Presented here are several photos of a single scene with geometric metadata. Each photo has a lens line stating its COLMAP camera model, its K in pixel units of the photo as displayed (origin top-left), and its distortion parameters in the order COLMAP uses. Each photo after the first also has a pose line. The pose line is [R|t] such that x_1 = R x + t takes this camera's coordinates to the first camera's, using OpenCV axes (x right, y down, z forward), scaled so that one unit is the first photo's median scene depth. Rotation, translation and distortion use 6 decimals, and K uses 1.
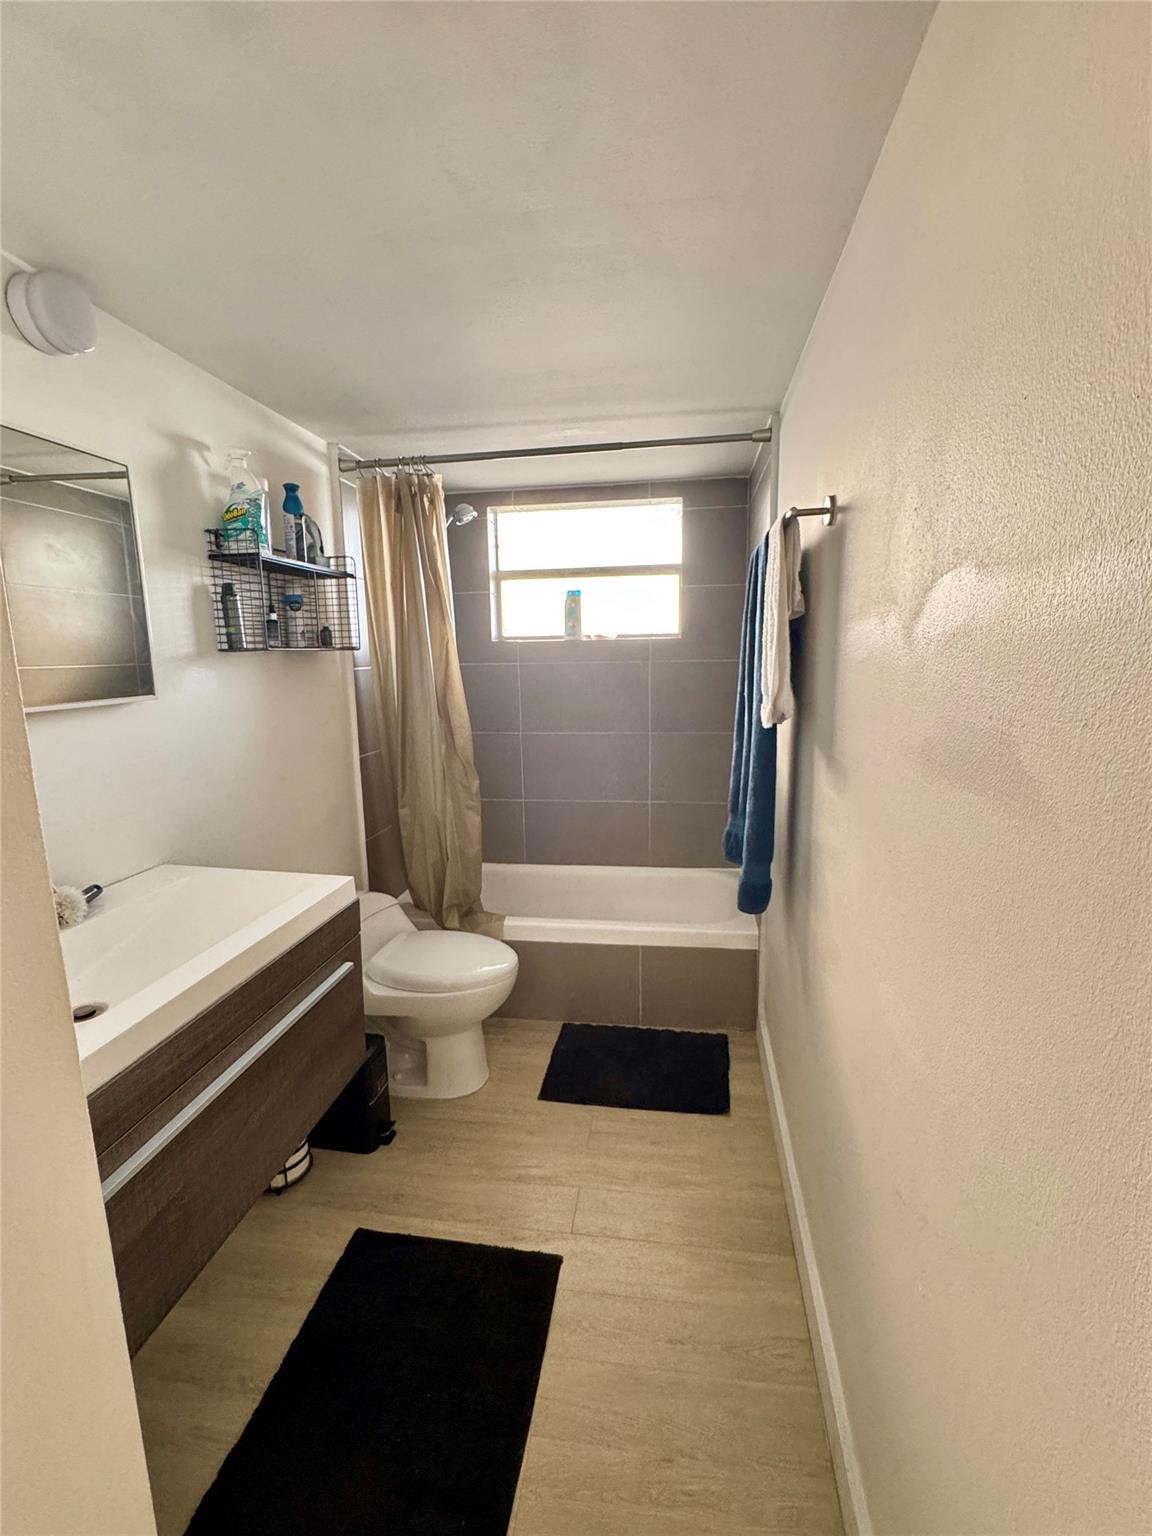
lens RADIAL K [[669.8, 0, 576.8], [0, 669.8, 766.7], [0, 0, 1]] dist [-0.000048, -0.001461]
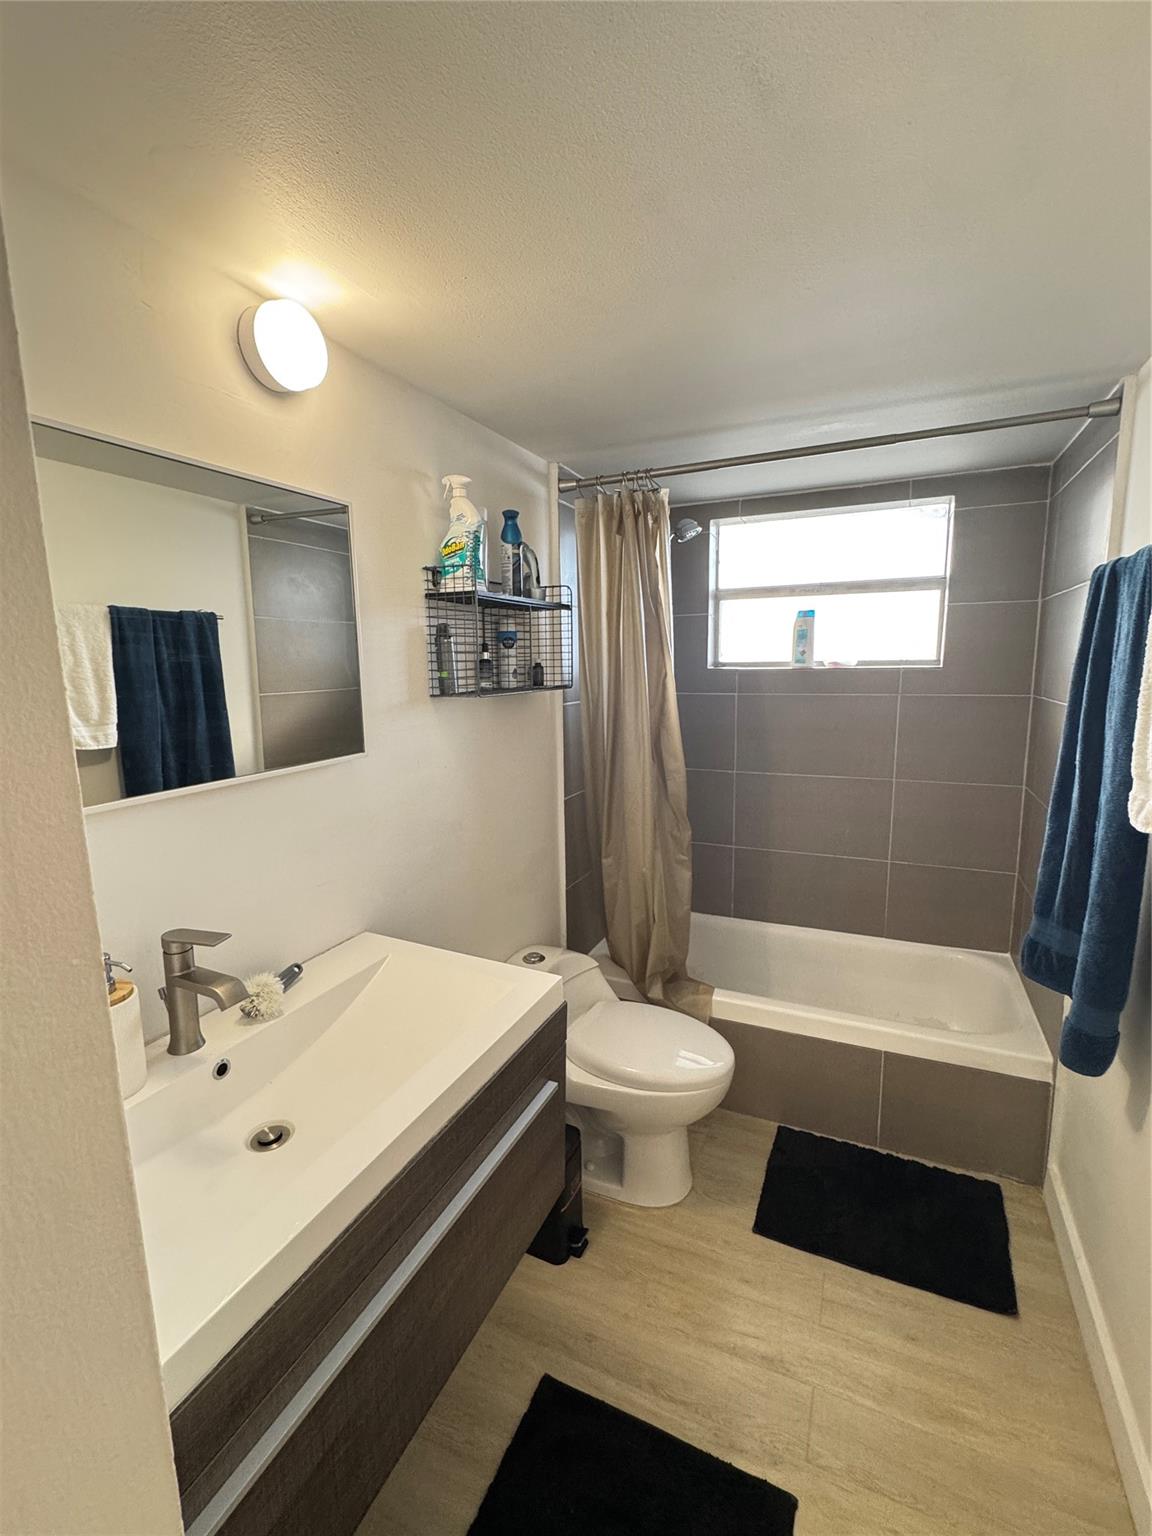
lens RADIAL K [[669.8, 0, 579.0], [0, 669.8, 768.6], [0, 0, 1]] dist [-0.000048, -0.001461]
pose [[0.962505, 0.045772, -0.267375, -0.066185], [-0.047192, 0.998885, 0.001118, -0.065945], [0.267128, 0.011542, 0.963592, 0.127789]]
